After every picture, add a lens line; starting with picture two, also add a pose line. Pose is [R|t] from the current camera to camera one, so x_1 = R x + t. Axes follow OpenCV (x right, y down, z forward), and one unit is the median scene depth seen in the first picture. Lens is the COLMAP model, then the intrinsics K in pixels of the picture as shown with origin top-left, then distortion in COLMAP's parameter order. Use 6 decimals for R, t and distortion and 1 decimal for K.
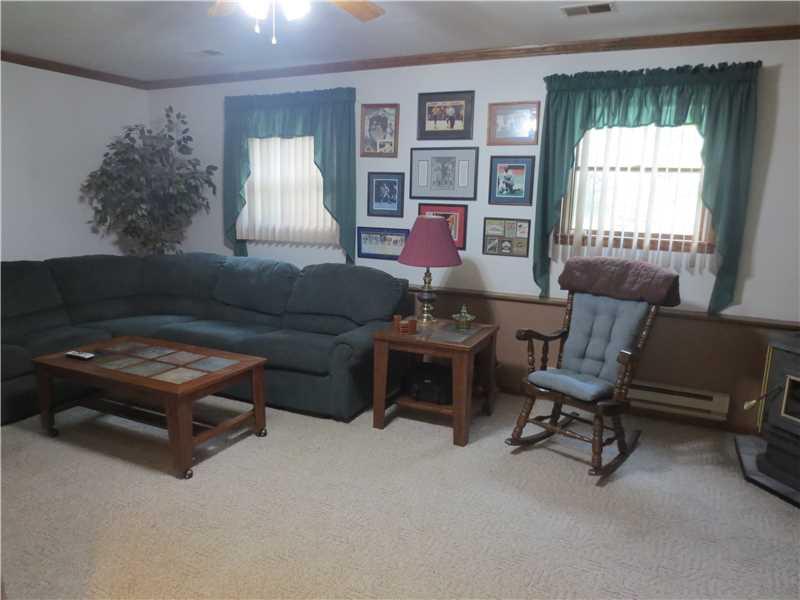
lens RADIAL K [[562.7, 0, 420.9], [0, 562.7, 300.4], [0, 0, 1]] dist [-0.044721, 0.034892]
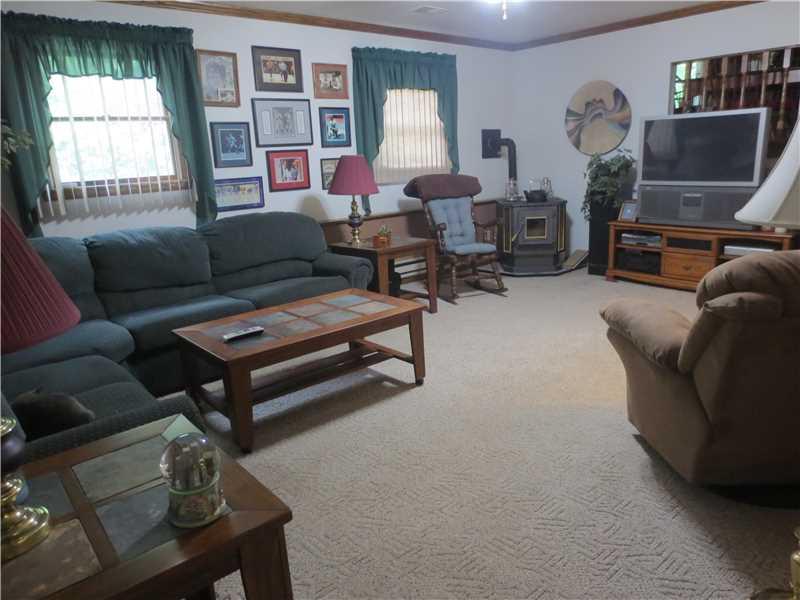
lens RADIAL K [[562.7, 0, 420.9], [0, 562.7, 300.4], [0, 0, 1]] dist [-0.044721, 0.034892]
pose [[0.410302, -0.278289, 0.868451, -0.930526], [0.212896, 0.955218, 0.205509, -0.058354], [-0.886751, 0.100569, 0.451174, 0.292171]]
